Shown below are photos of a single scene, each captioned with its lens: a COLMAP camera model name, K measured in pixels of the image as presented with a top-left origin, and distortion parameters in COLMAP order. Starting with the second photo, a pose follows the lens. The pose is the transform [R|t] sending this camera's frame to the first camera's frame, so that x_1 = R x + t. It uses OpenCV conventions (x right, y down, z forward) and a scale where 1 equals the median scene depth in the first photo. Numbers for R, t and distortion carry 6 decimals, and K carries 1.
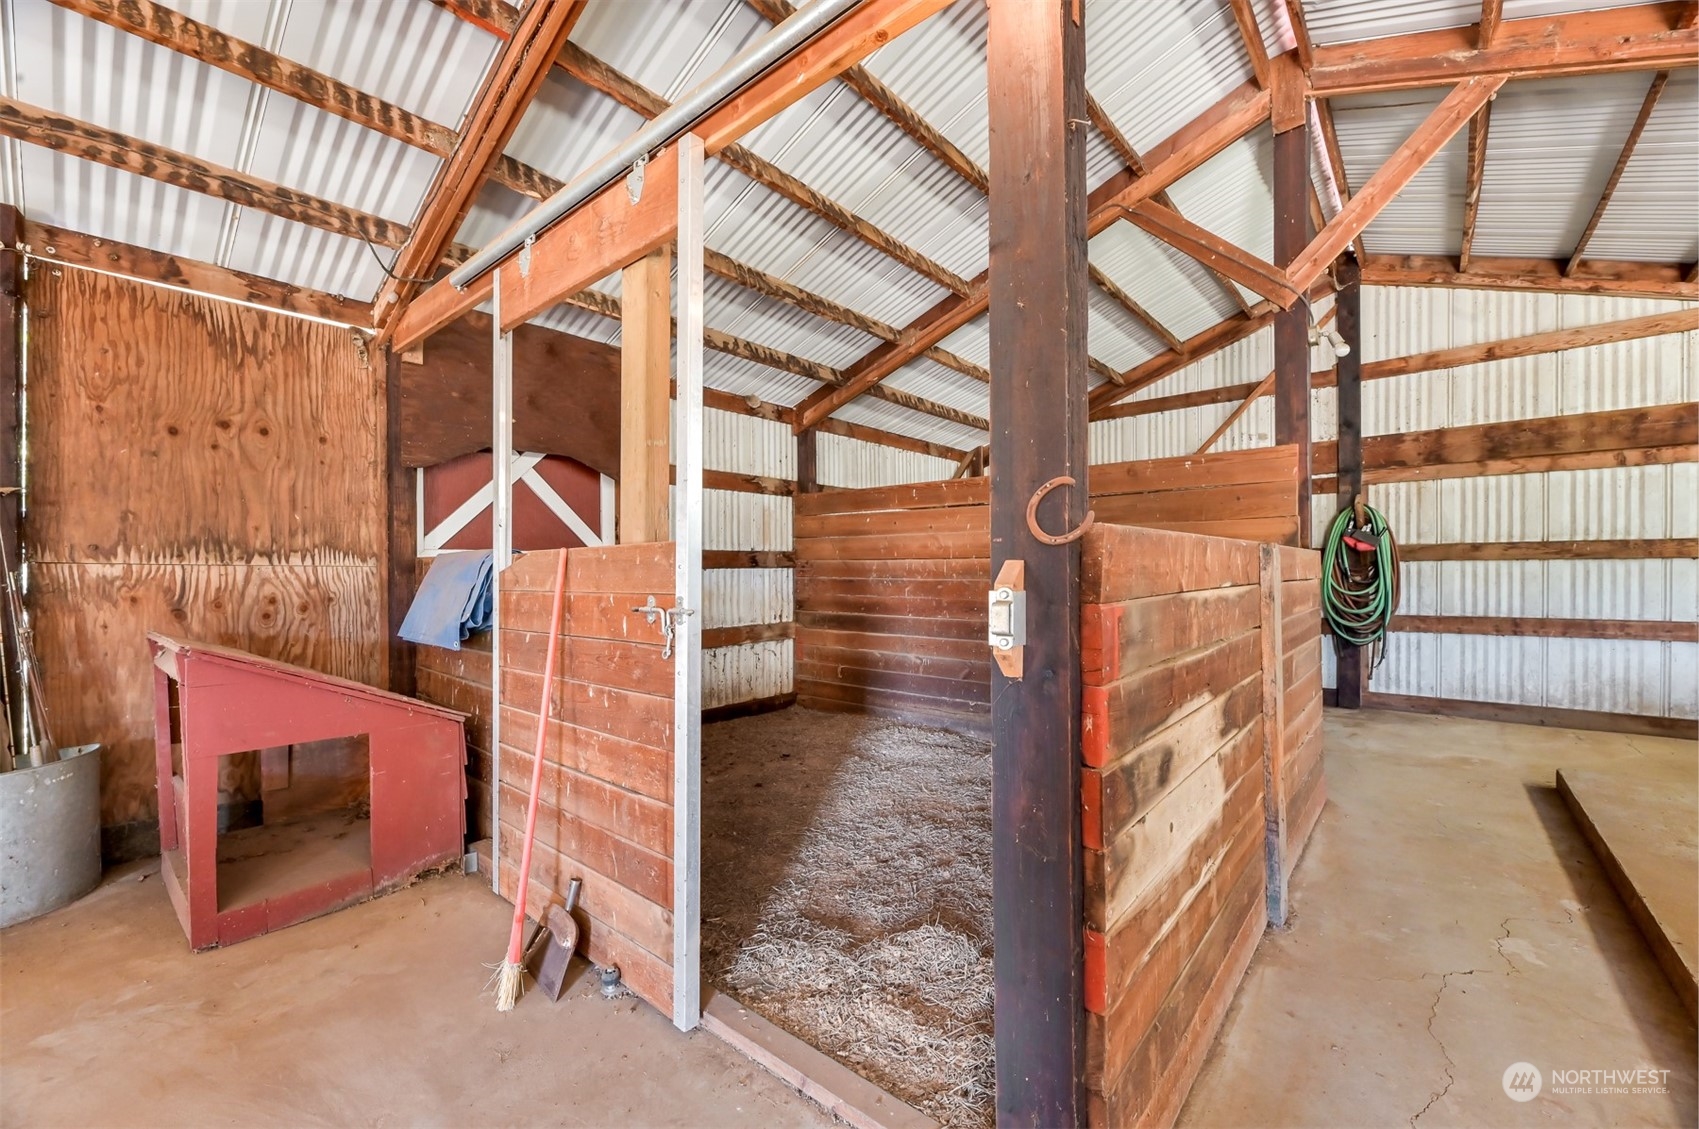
lens RADIAL K [[688.9, 0, 840.3], [0, 688.9, 569.2], [0, 0, 1]] dist [-0.003956, -0.000504]
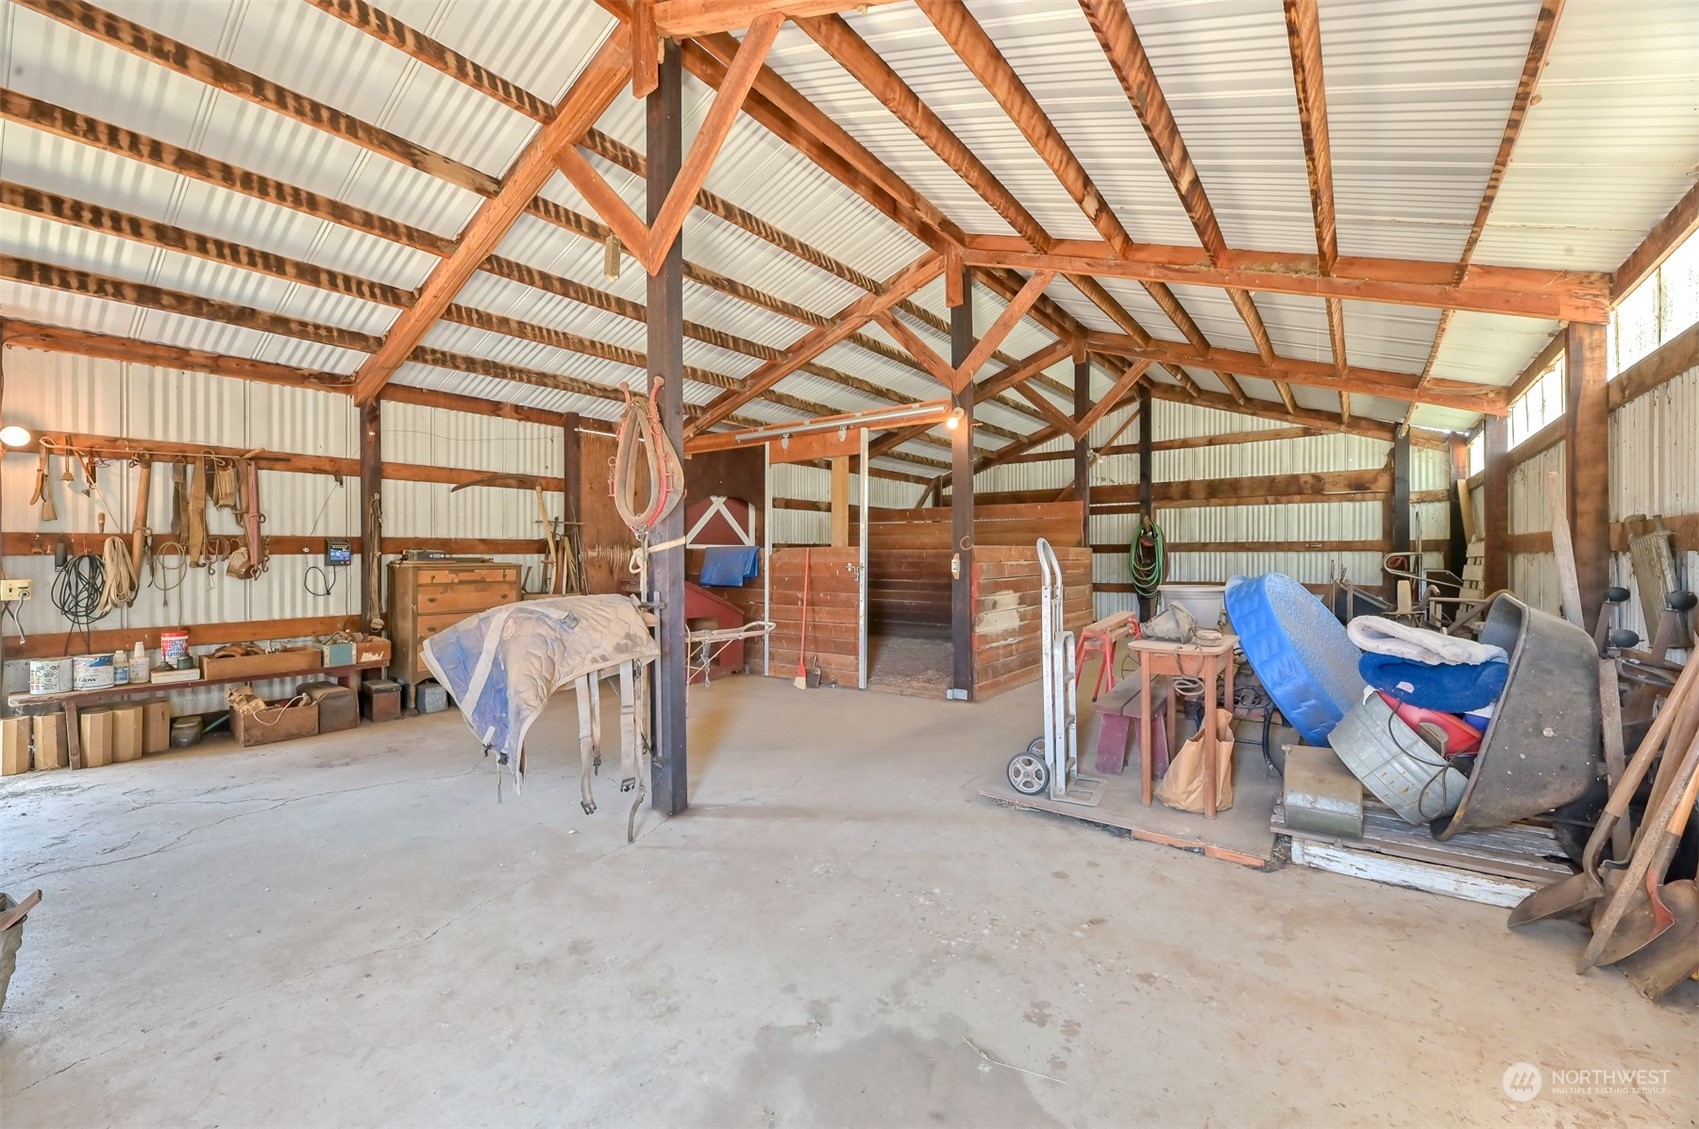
lens RADIAL K [[688.9, 0, 851.4], [0, 688.9, 555.8], [0, 0, 1]] dist [-0.003956, -0.000504]
pose [[0.996467, 0.005431, 0.083811, -0.186228], [-0.005685, 0.999980, 0.002797, -0.001649], [-0.083794, -0.003263, 0.996478, -0.781393]]
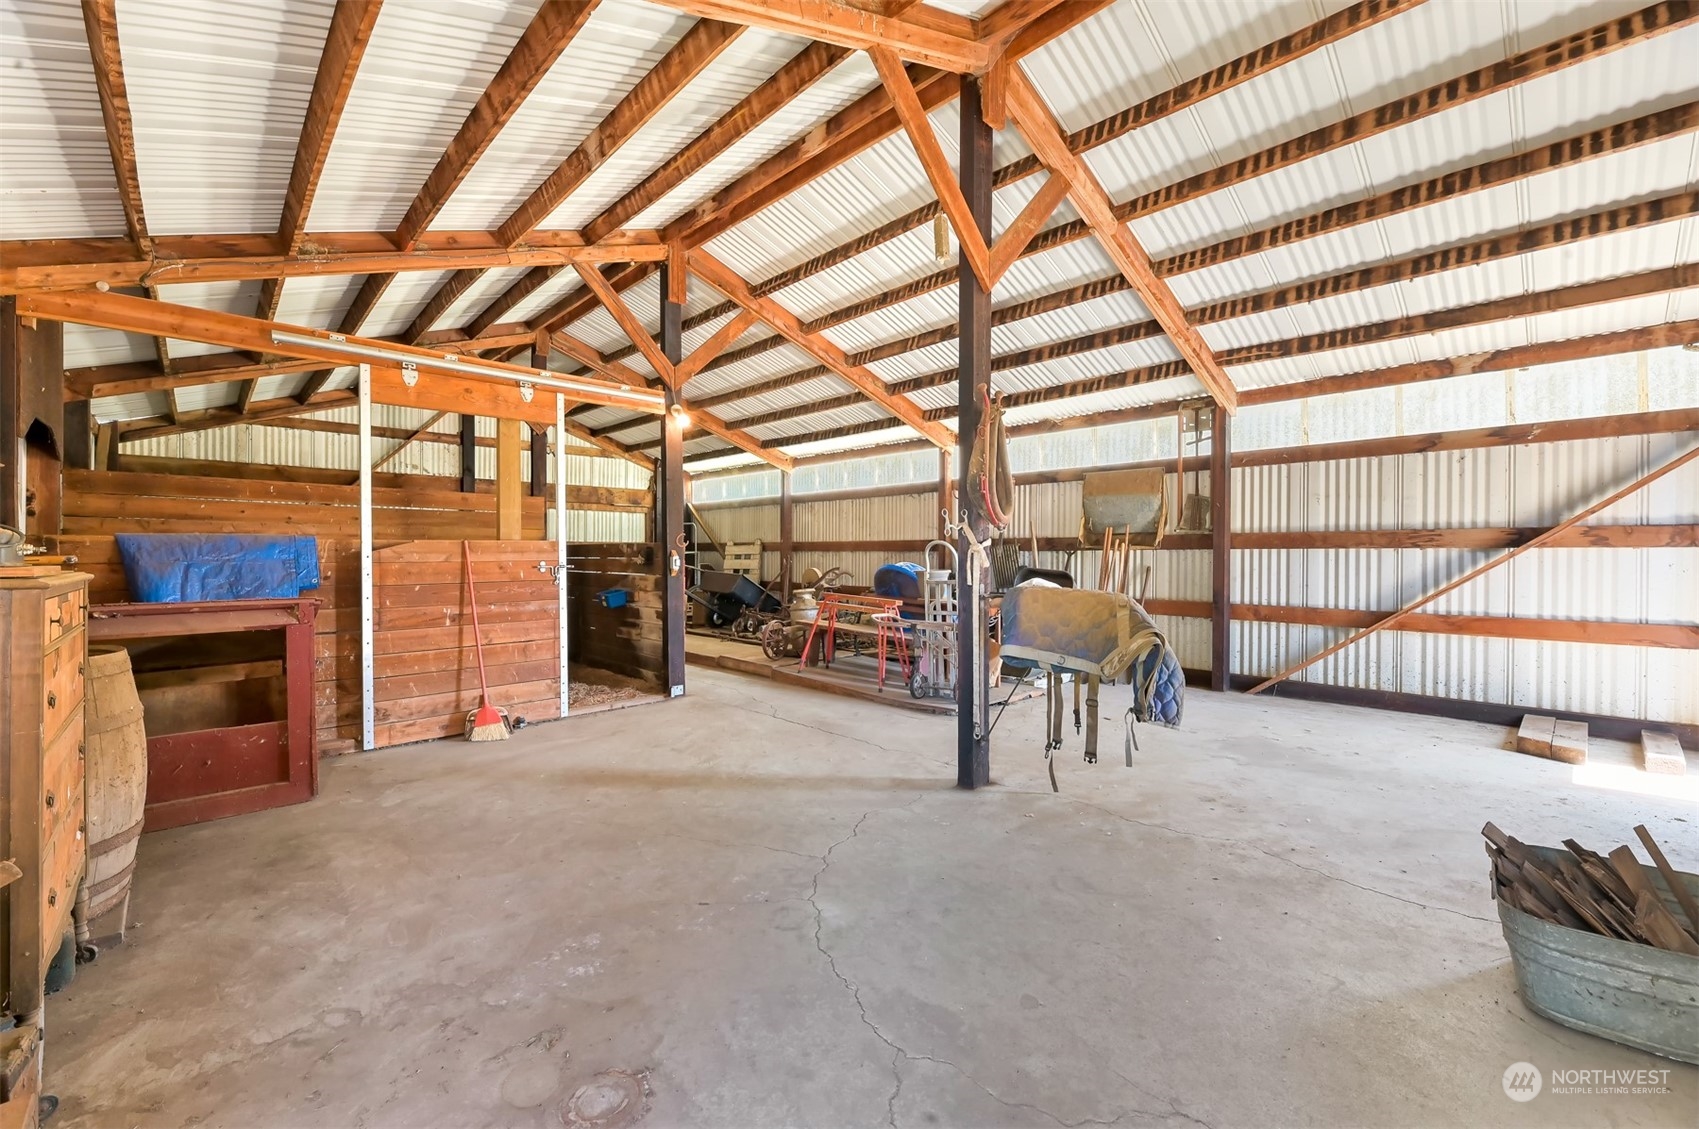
lens RADIAL K [[688.9, 0, 848.4], [0, 688.9, 556.2], [0, 0, 1]] dist [-0.003956, -0.000504]
pose [[0.092178, 0.003194, 0.995737, -0.953581], [-0.002128, 0.999993, -0.003010, 0.008582], [-0.995740, -0.001841, 0.092185, -0.111322]]
